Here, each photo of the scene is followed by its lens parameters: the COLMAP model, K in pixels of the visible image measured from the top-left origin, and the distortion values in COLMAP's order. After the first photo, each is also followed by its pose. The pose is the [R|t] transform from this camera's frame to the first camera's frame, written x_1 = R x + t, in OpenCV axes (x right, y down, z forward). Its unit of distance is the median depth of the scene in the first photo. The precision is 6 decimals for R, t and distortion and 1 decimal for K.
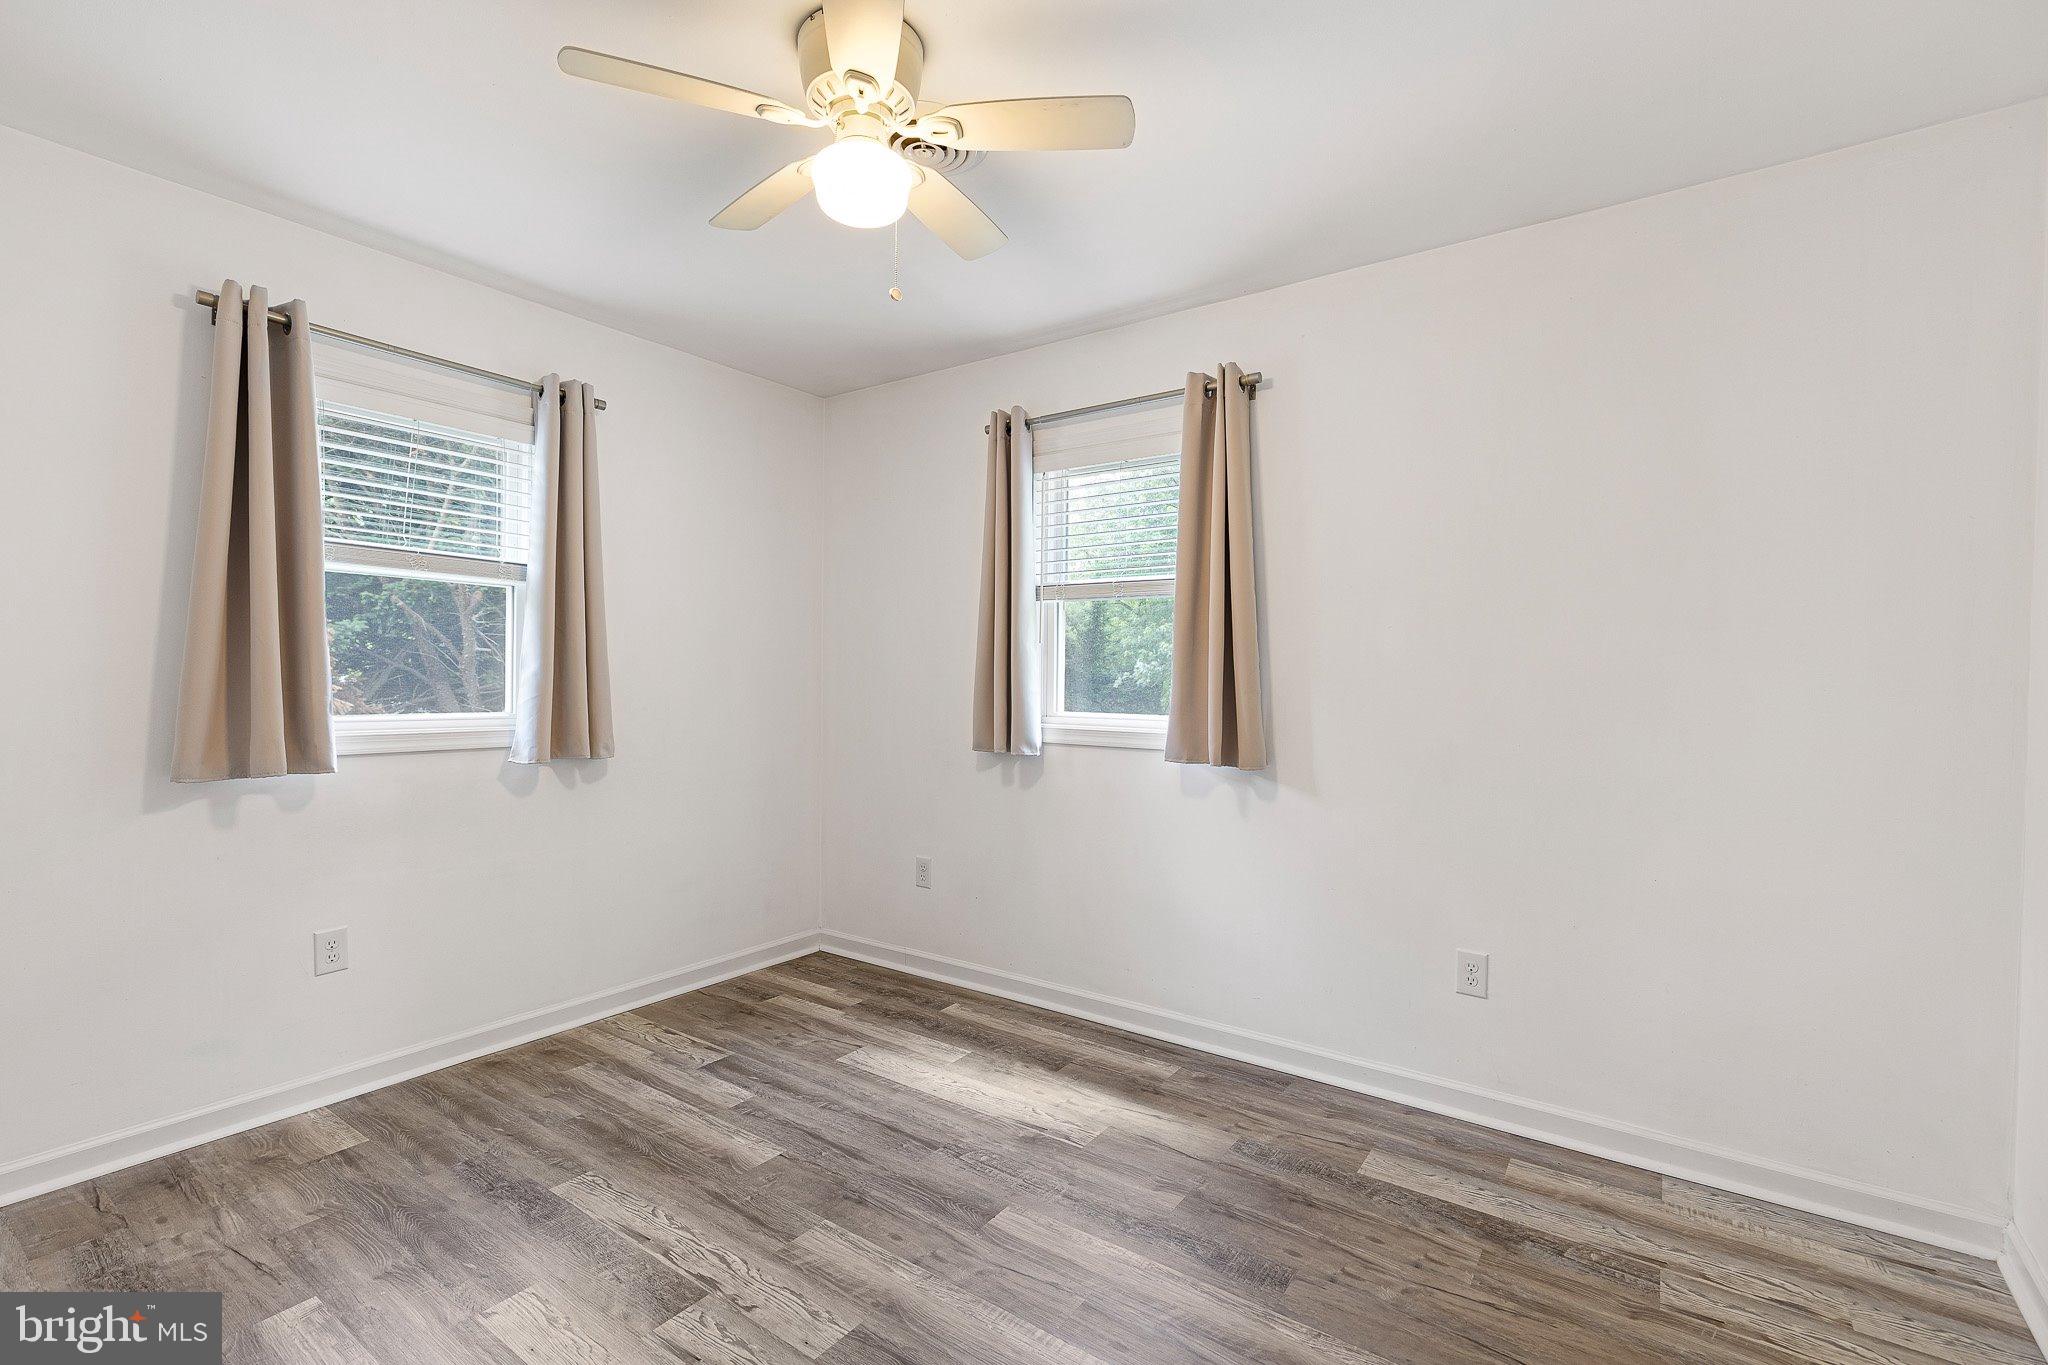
lens RADIAL K [[927.2, 0, 1017.2], [0, 927.2, 657.4], [0, 0, 1]] dist [0.003573, -0.000534]
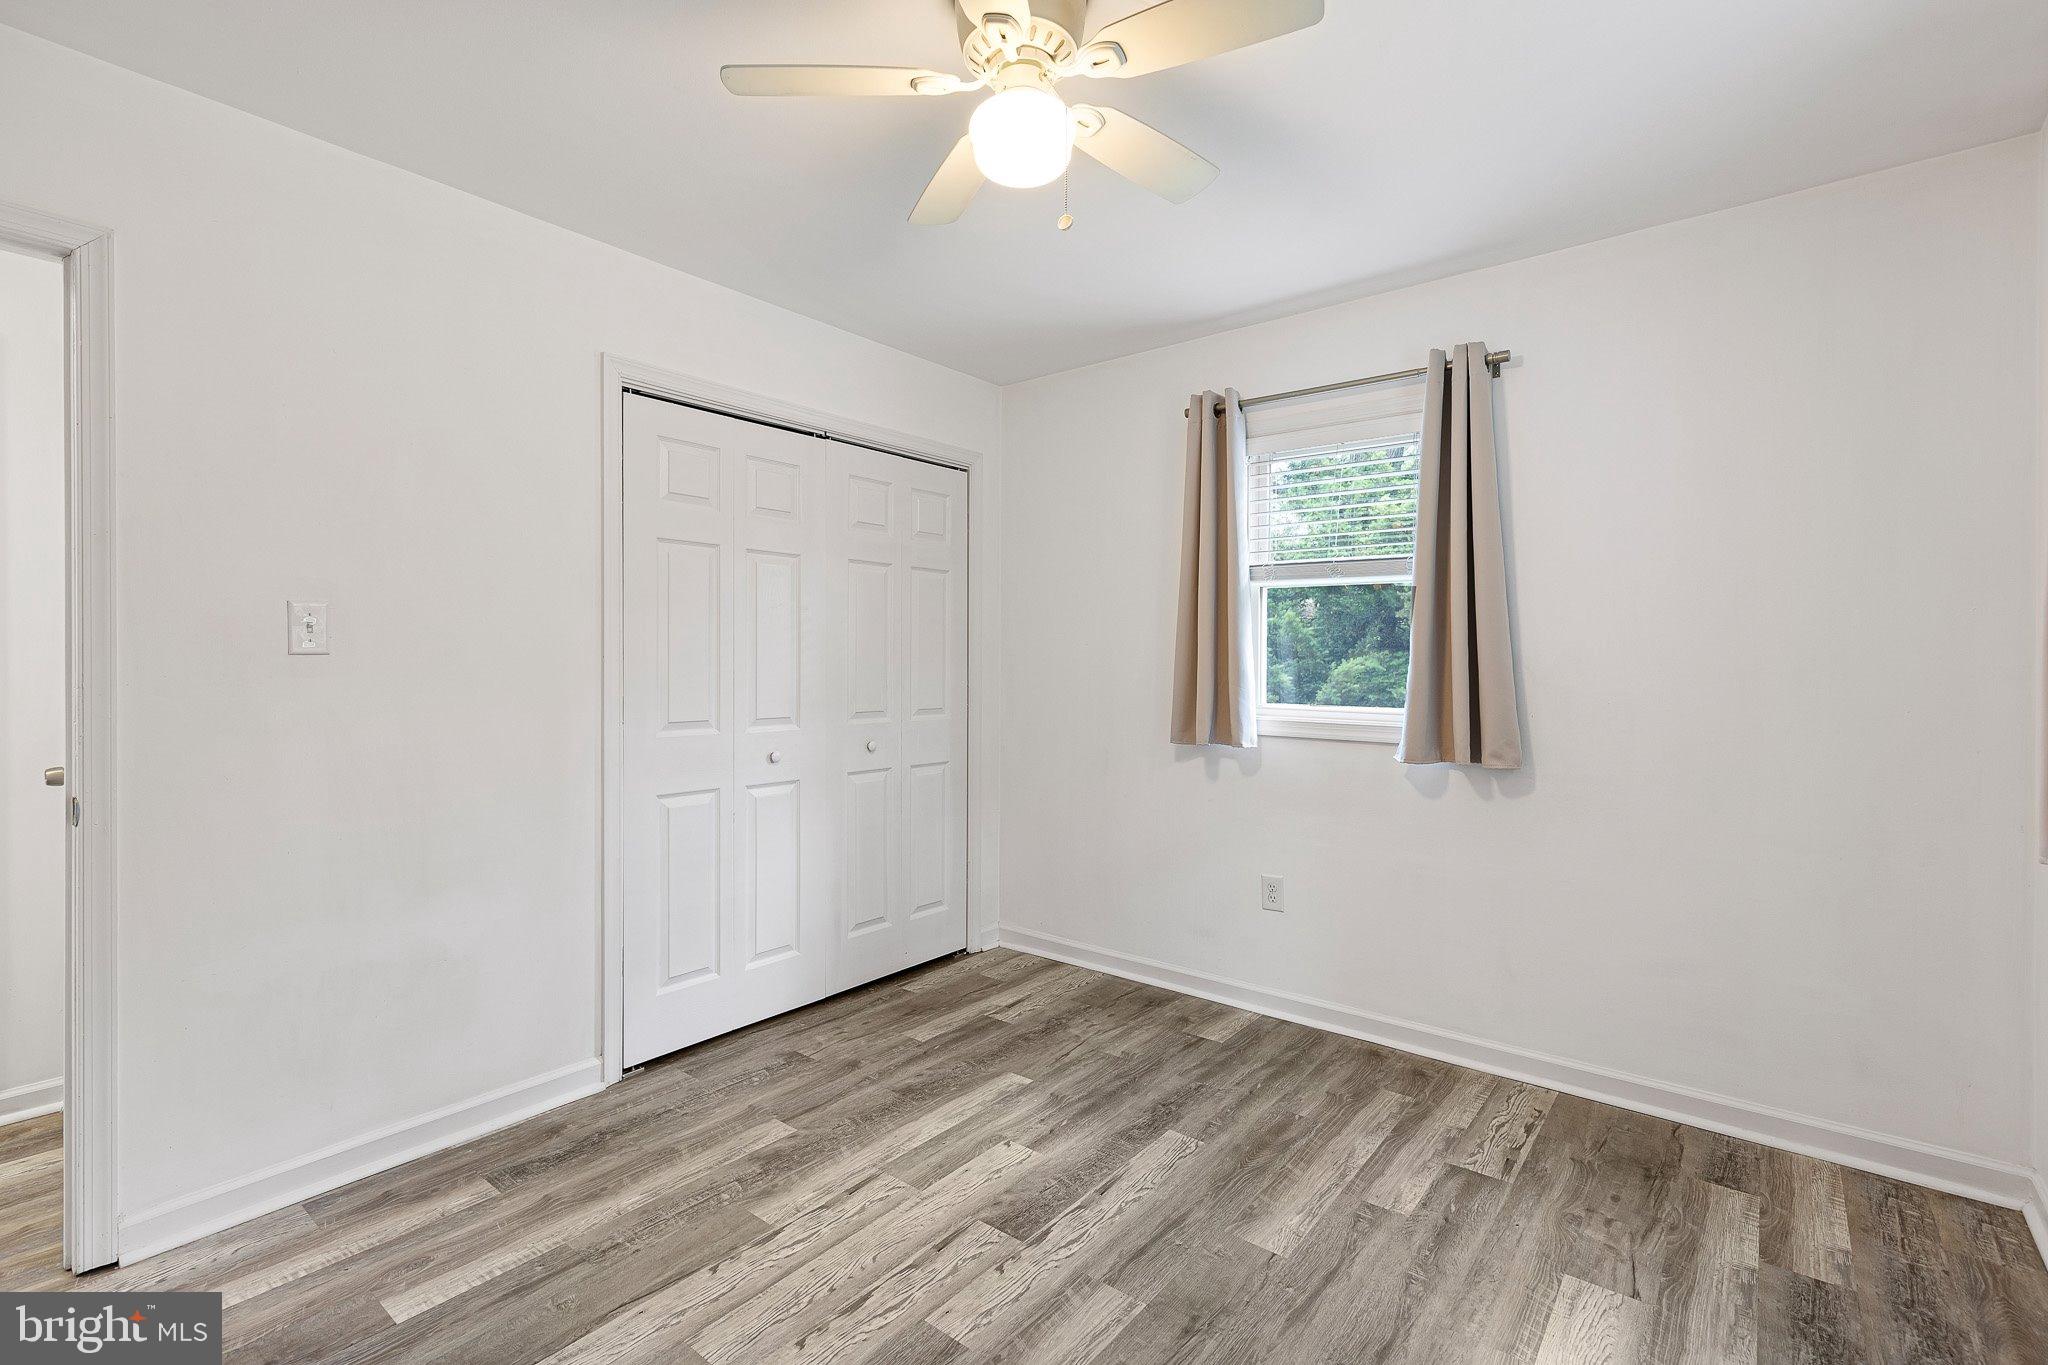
lens RADIAL K [[933.2, 0, 1022.1], [0, 933.2, 665.6], [0, 0, 1]] dist [0.002130, 0.000607]
pose [[-0.061639, -0.004612, -0.998088, 0.524774], [0.012804, 0.999903, -0.005411, 0.015315], [0.998016, -0.013113, -0.061574, 0.748419]]
